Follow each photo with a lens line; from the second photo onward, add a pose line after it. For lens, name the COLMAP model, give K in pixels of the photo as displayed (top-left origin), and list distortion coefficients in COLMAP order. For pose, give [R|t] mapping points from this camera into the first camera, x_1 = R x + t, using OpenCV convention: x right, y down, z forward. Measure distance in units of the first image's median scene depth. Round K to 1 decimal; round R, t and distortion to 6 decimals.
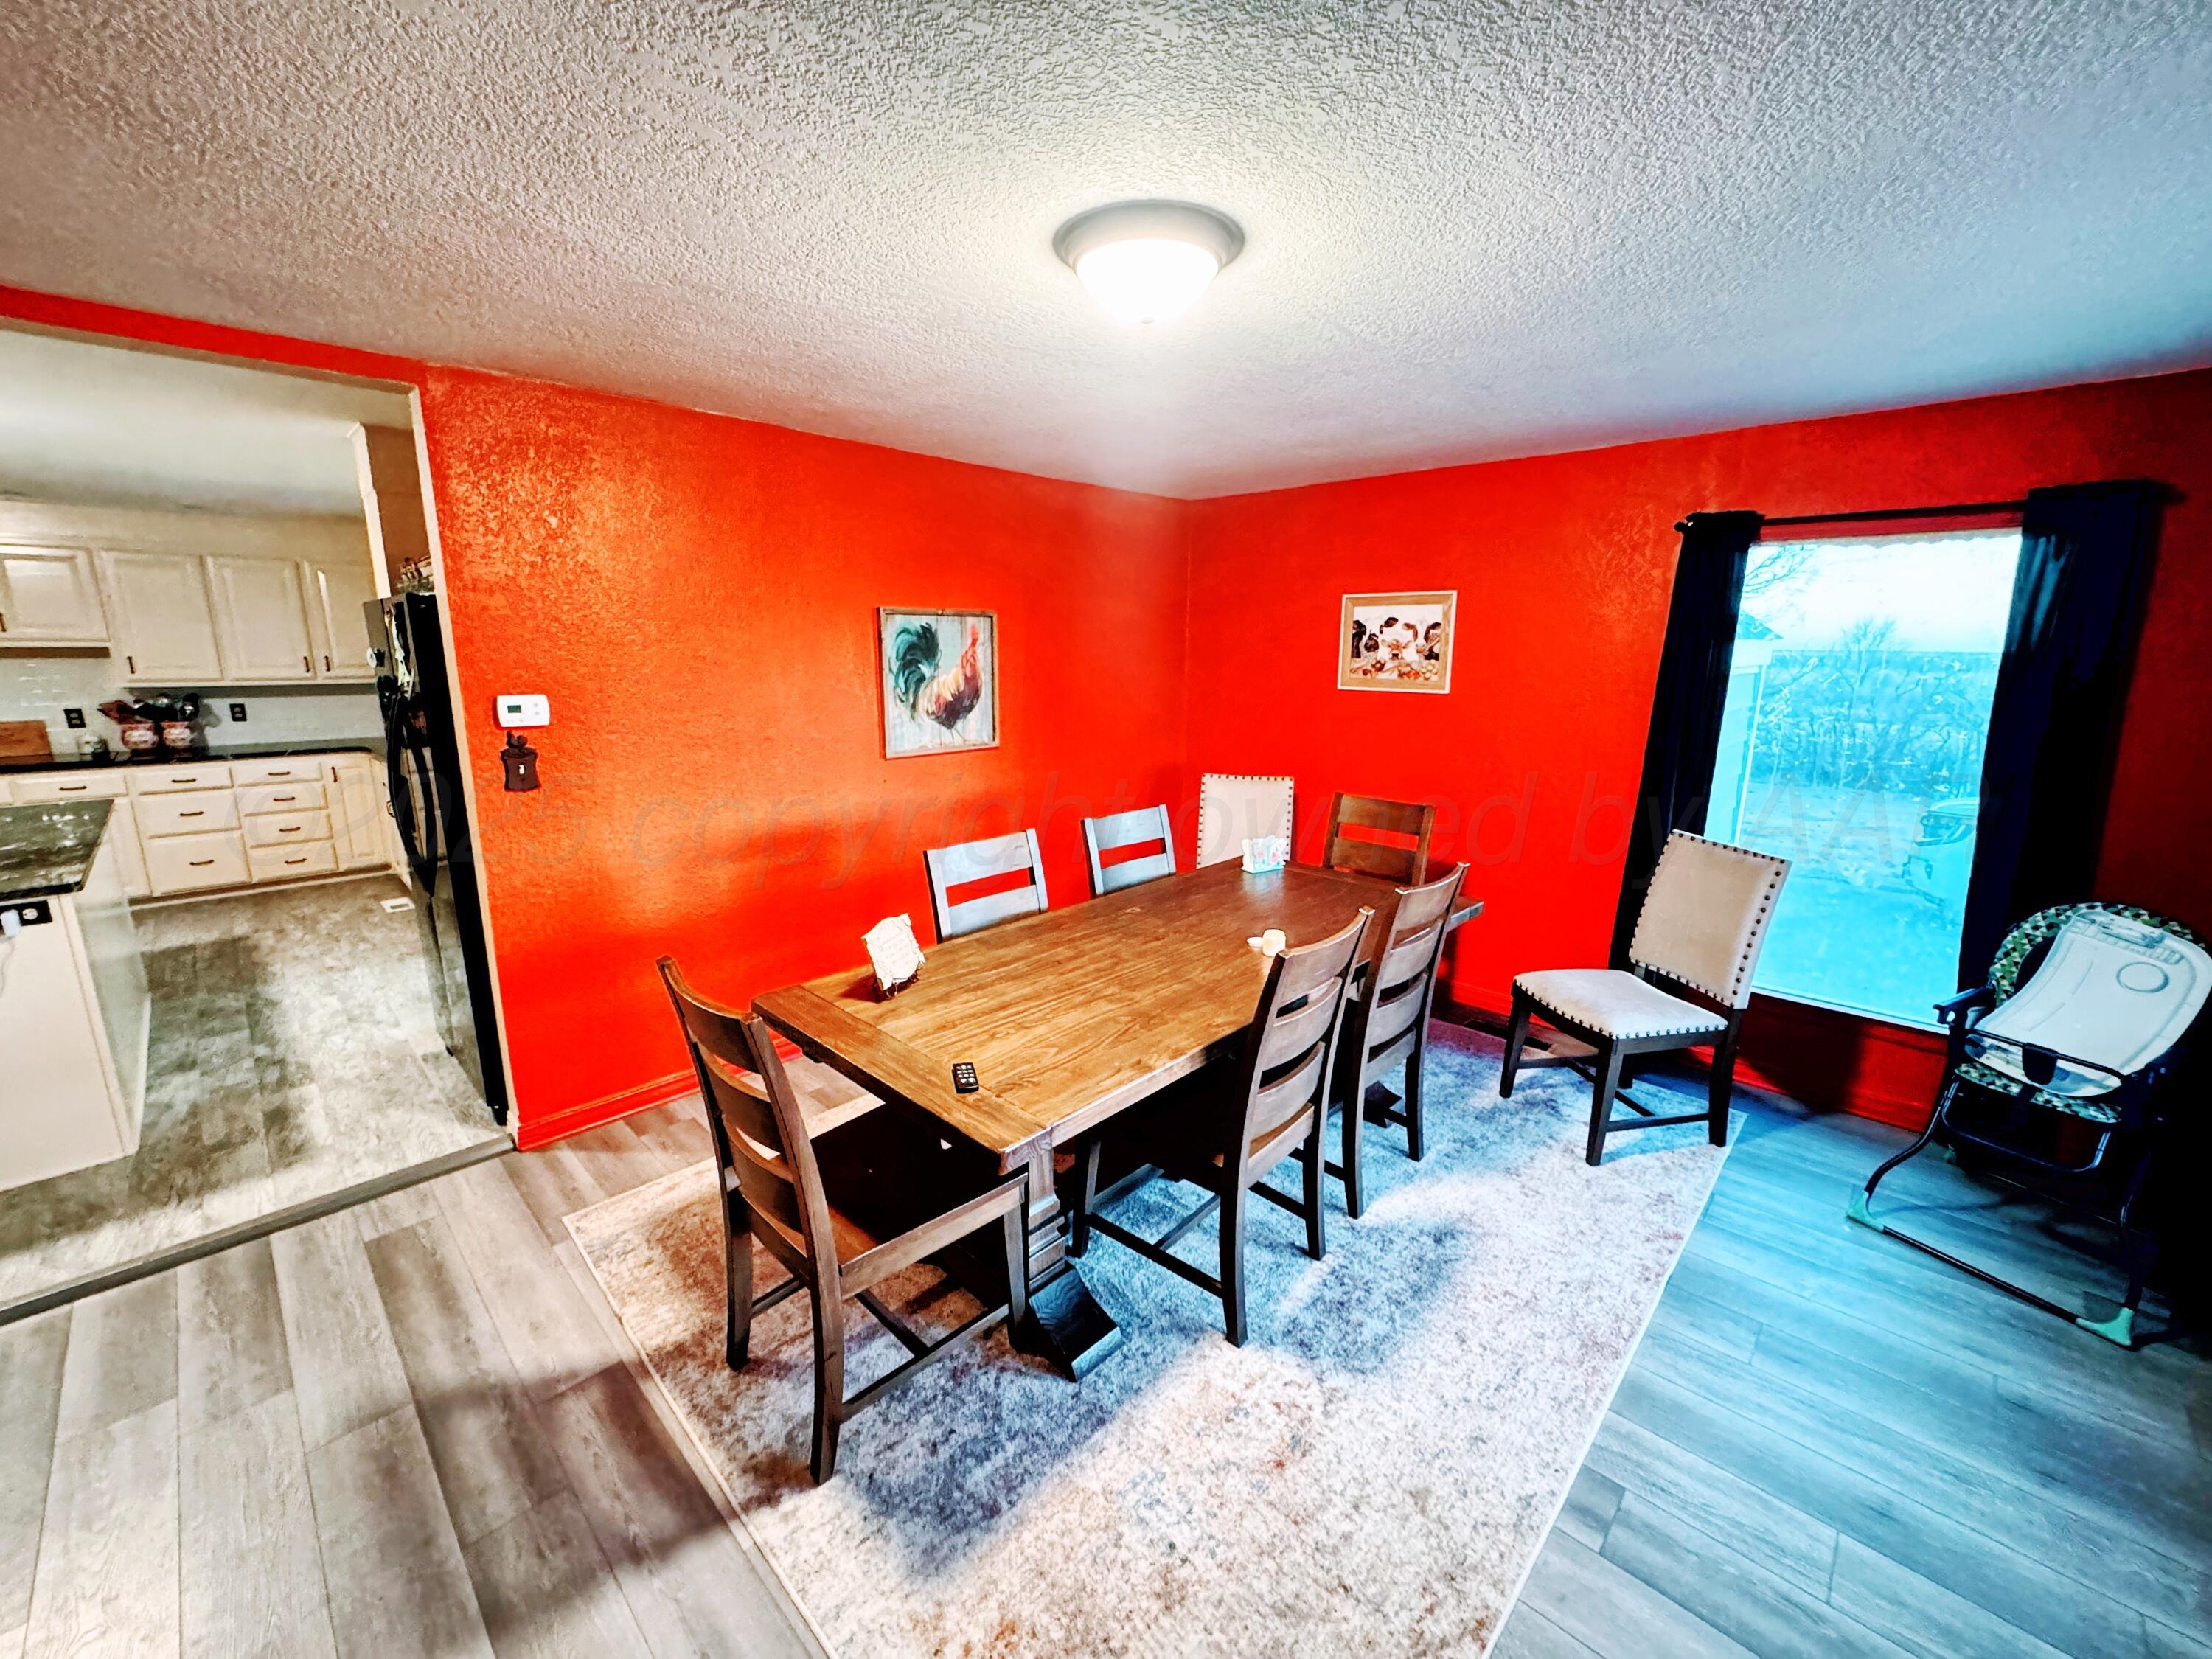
lens RADIAL K [[886.4, 0, 1108.3], [0, 886.4, 830.2], [0, 0, 1]] dist [-0.007701, 0.000818]
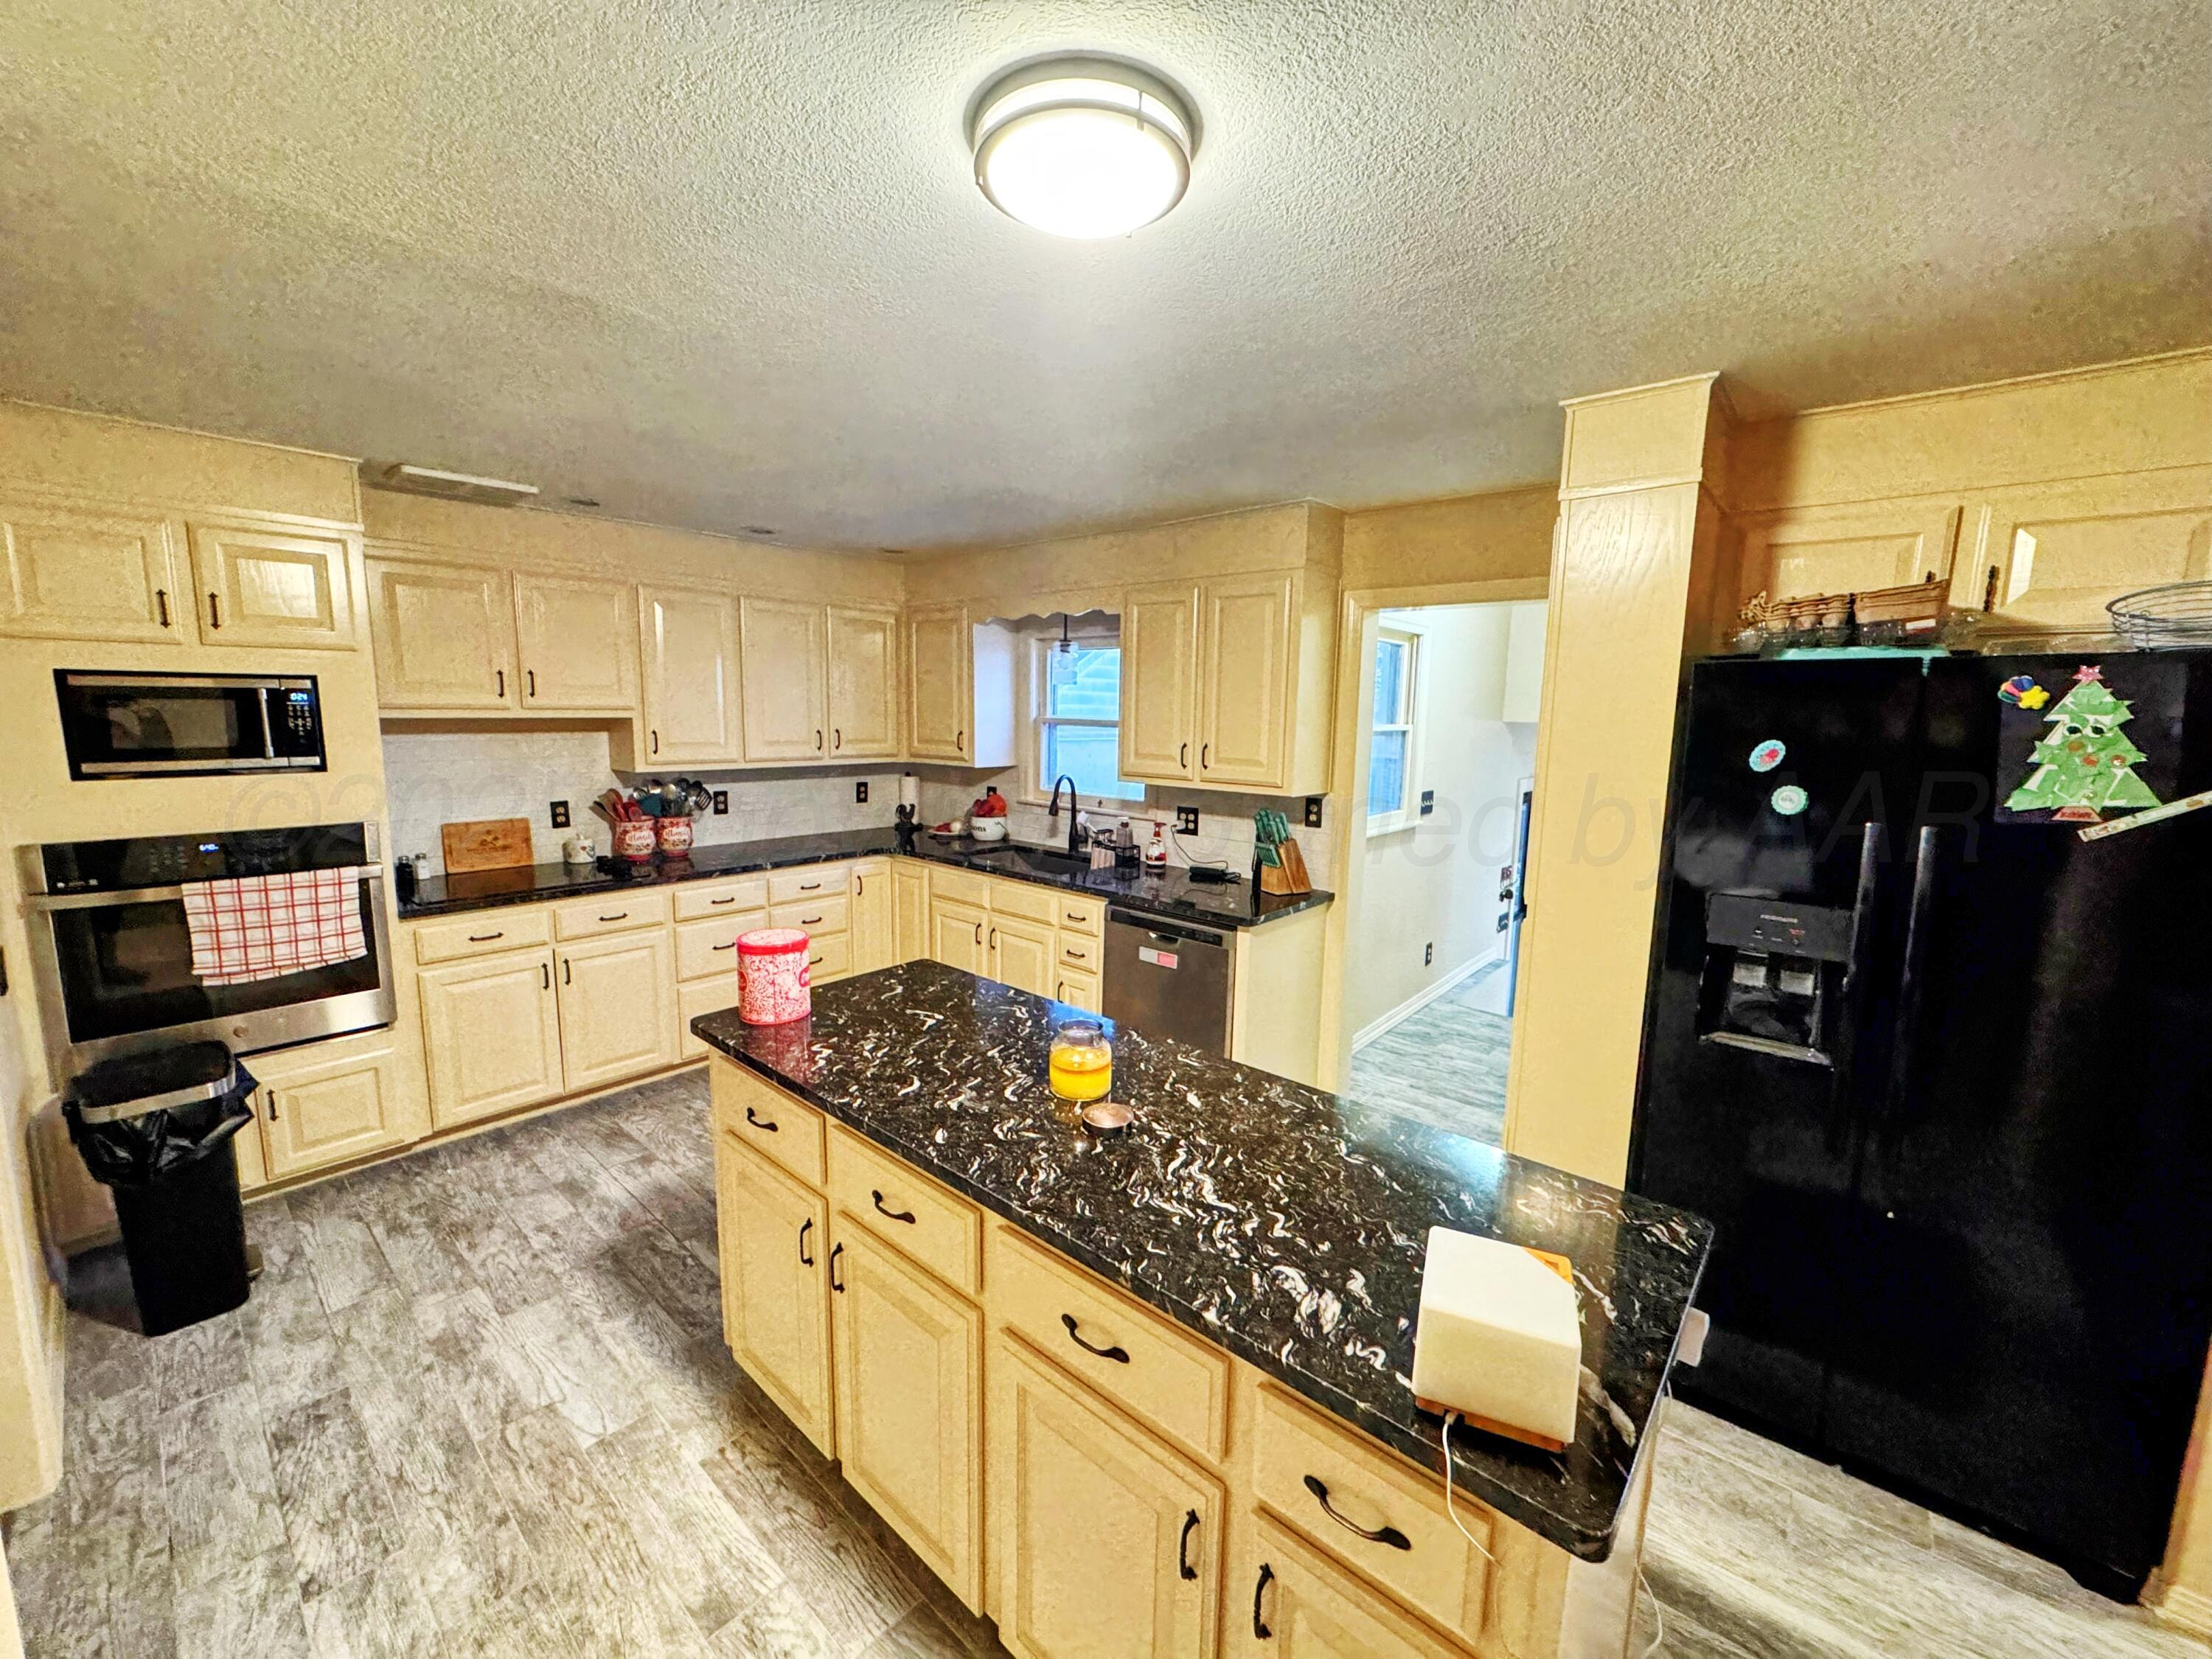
lens RADIAL K [[886.4, 0, 1100.7], [0, 886.4, 831.0], [0, 0, 1]] dist [-0.007701, 0.000818]
pose [[0.999205, -0.002135, 0.039820, -0.752405], [0.004916, 0.997543, -0.069880, -0.059876], [-0.039573, 0.070020, 0.996760, 0.254759]]
